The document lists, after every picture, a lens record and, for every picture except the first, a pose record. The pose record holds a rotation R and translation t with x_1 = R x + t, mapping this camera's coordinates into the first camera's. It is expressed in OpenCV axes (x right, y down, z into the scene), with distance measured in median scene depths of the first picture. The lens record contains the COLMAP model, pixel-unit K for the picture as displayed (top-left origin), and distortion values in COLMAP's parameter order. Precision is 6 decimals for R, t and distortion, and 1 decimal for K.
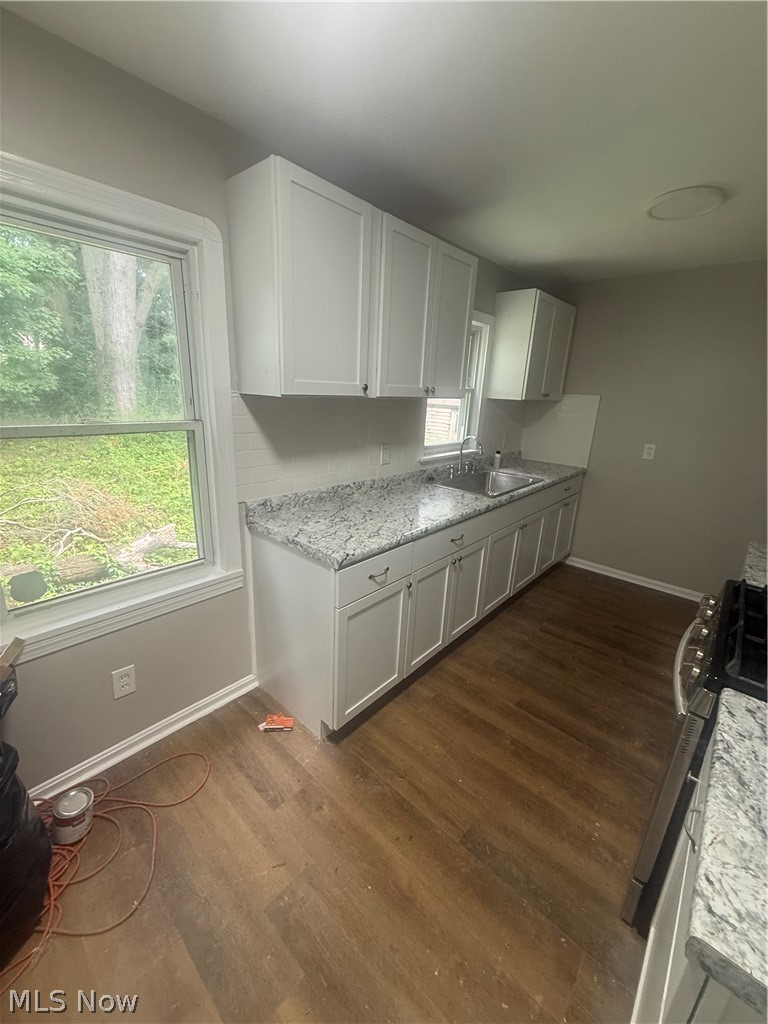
lens RADIAL K [[411.4, 0, 385.3], [0, 411.4, 510.3], [0, 0, 1]] dist [-0.000963, -0.000159]
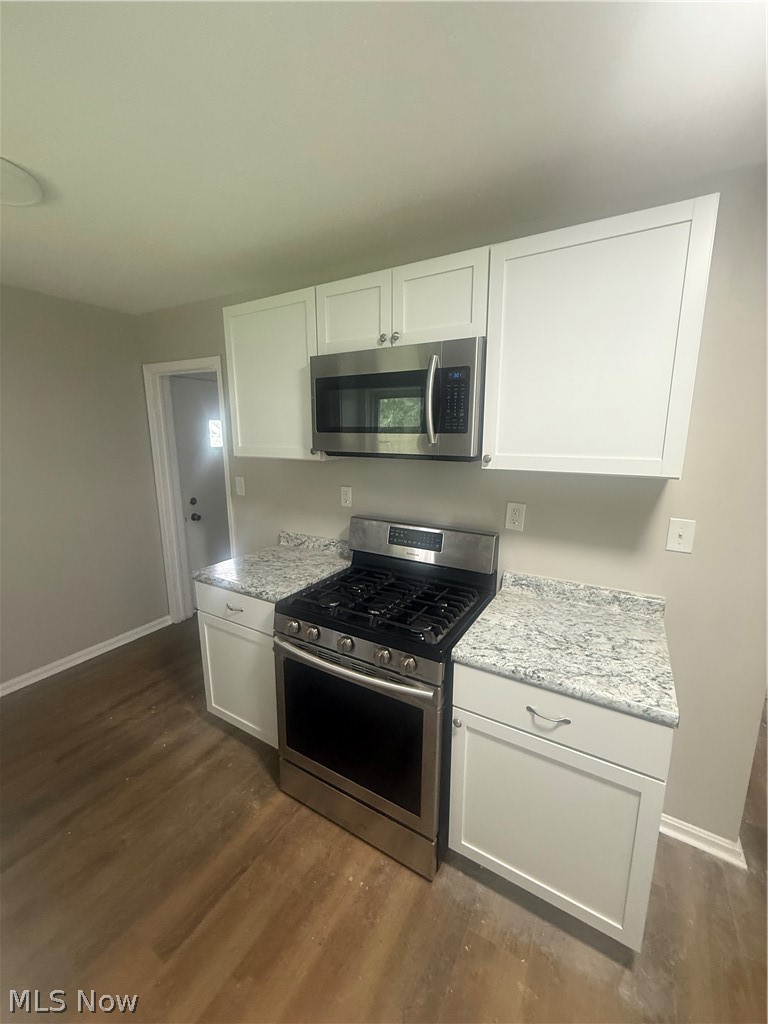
lens RADIAL K [[411.4, 0, 385.5], [0, 411.4, 510.8], [0, 0, 1]] dist [-0.000963, -0.000159]
pose [[-0.194594, -0.232104, 0.953027, -0.182608], [0.270955, 0.921076, 0.279648, -0.234249], [-0.942718, 0.312645, -0.116346, 0.628128]]
